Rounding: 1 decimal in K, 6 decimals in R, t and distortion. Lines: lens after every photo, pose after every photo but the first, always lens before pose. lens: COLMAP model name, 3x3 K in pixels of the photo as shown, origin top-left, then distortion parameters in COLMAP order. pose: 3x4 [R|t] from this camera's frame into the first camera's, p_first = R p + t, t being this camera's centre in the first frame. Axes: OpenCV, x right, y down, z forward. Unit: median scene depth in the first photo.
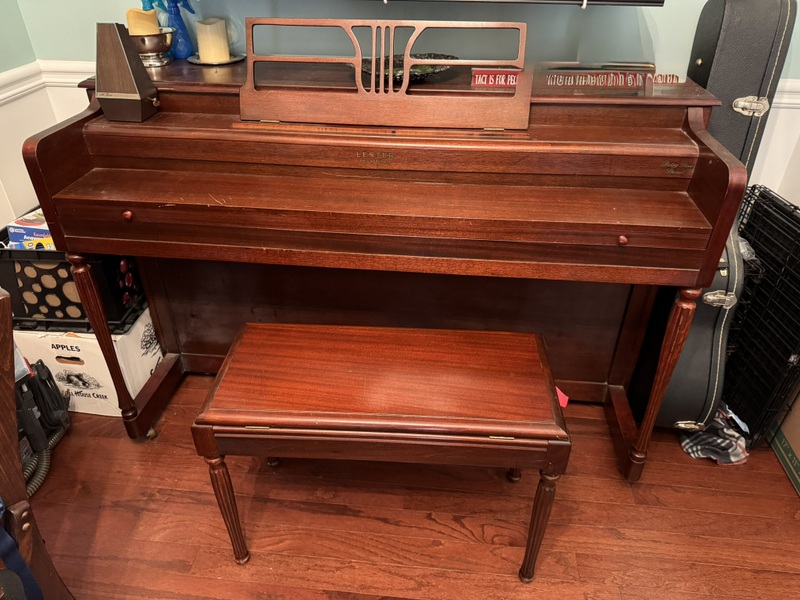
lens RADIAL K [[567.8, 0, 403.7], [0, 567.8, 300.8], [0, 0, 1]] dist [0.013193, -0.025192]
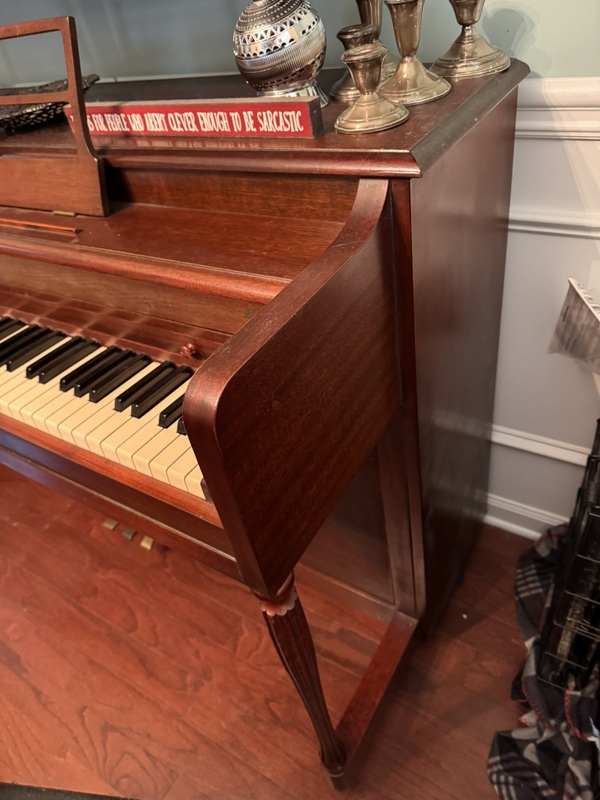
lens RADIAL K [[567.8, 0, 299.6], [0, 567.8, 401.6], [0, 0, 1]] dist [0.013193, -0.025192]
pose [[0.883443, 0.174909, -0.434667, 0.600352], [-0.111634, 0.979568, 0.167286, -0.211401], [0.455046, -0.099264, 0.884918, 0.506052]]
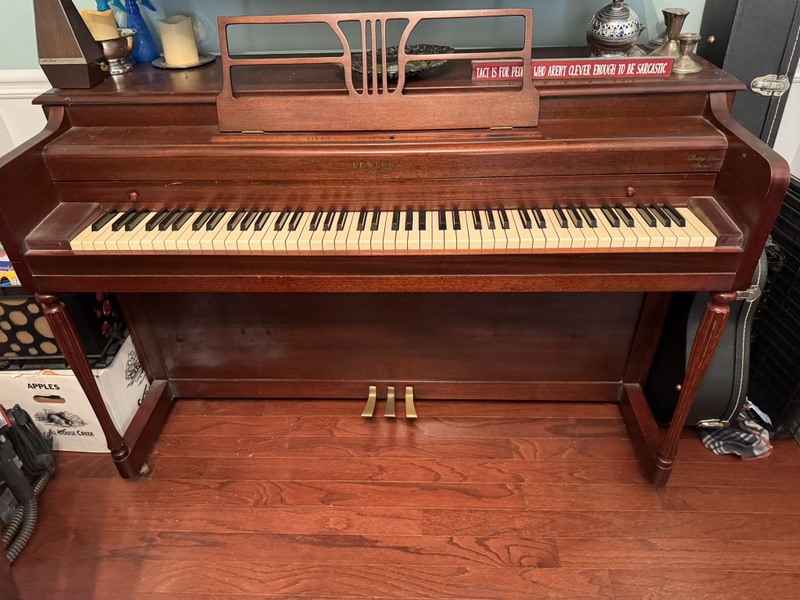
lens RADIAL K [[567.8, 0, 399.3], [0, 567.8, 300.2], [0, 0, 1]] dist [0.013193, -0.025192]
pose [[0.997315, -0.065546, 0.032670, -0.047357], [0.064222, 0.997131, 0.040078, -0.066533], [-0.035203, -0.037872, 0.998662, 0.076715]]
